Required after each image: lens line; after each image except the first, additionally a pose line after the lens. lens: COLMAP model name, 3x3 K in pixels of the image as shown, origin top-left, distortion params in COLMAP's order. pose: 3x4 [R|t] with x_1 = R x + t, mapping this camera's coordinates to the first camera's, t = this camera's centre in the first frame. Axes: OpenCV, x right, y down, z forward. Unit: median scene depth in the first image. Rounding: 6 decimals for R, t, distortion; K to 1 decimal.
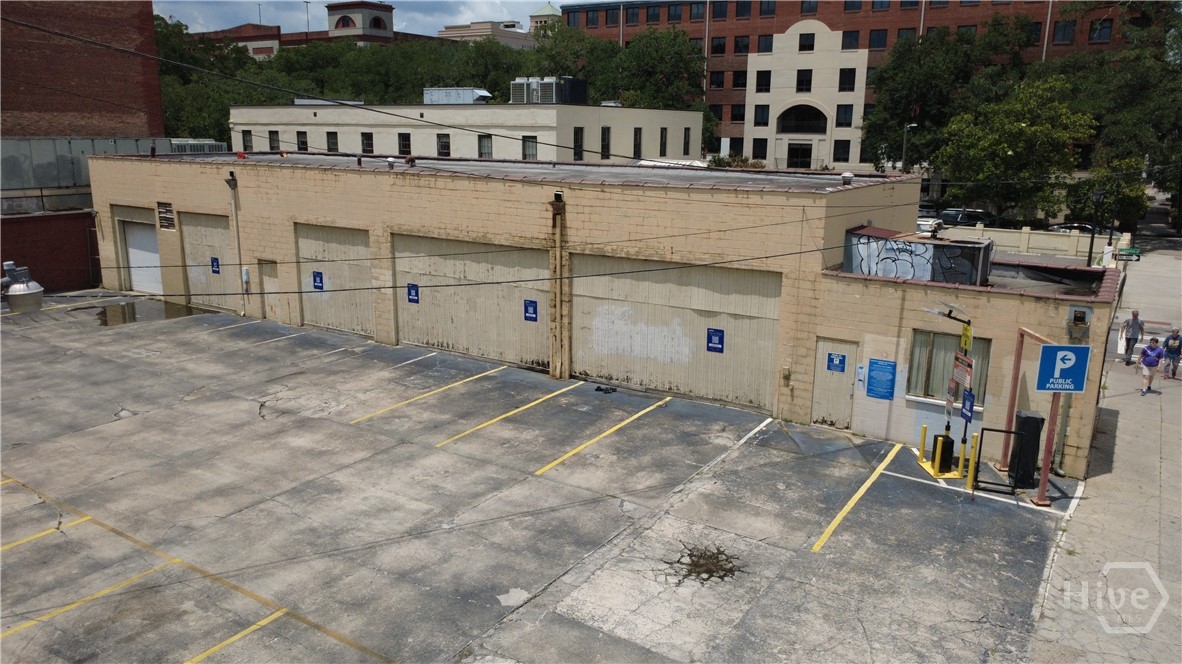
lens RADIAL K [[863.0, 0, 594.8], [0, 863.0, 330.6], [0, 0, 1]] dist [-0.000820, -0.000900]
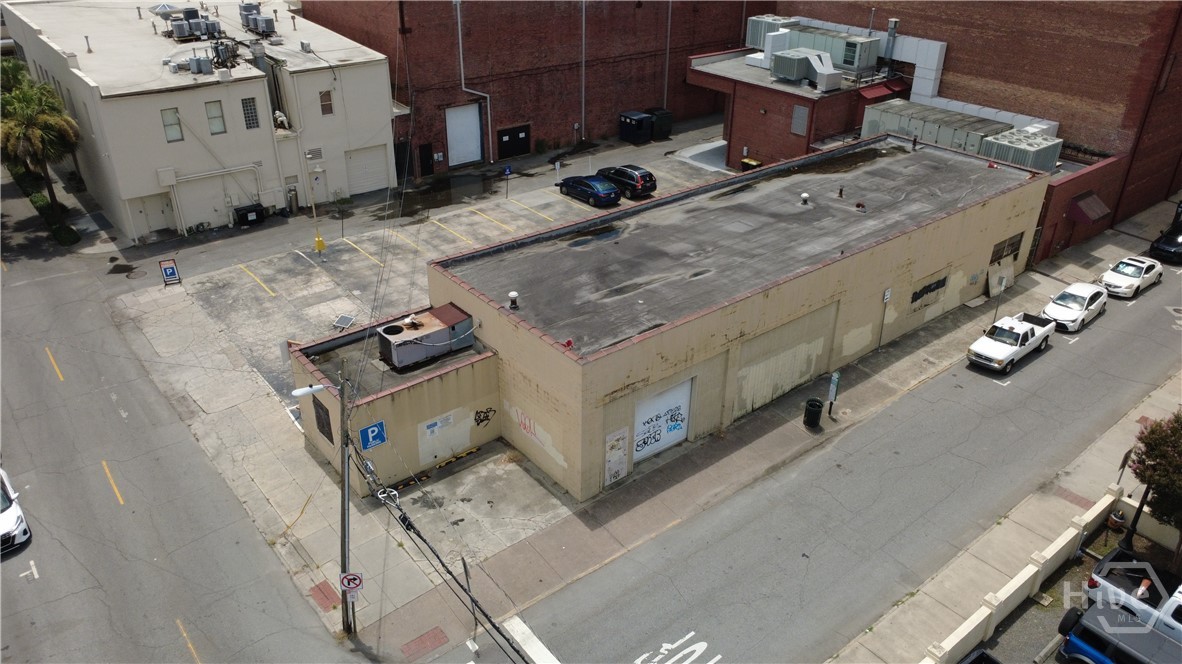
lens RADIAL K [[863.0, 0, 593.8], [0, 863.0, 328.9], [0, 0, 1]] dist [-0.000820, -0.000900]
pose [[-0.318942, 0.437707, -0.840647, 1.504050], [-0.232736, 0.823642, 0.517153, -0.918724], [0.918754, 0.360591, -0.160824, 1.470436]]
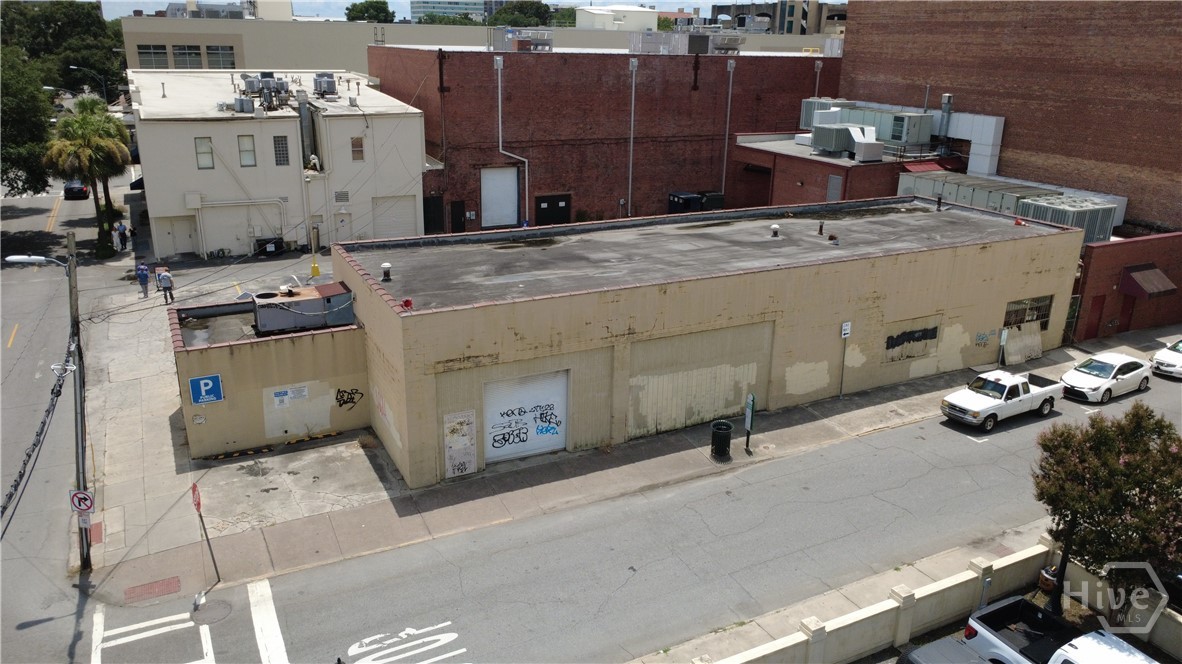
lens RADIAL K [[863.0, 0, 593.5], [0, 863.0, 329.8], [0, 0, 1]] dist [-0.000820, -0.000900]
pose [[-0.503050, 0.254462, -0.825948, 1.295810], [-0.225705, 0.883828, 0.409761, -0.732273], [0.834265, 0.392551, -0.387176, 1.928417]]
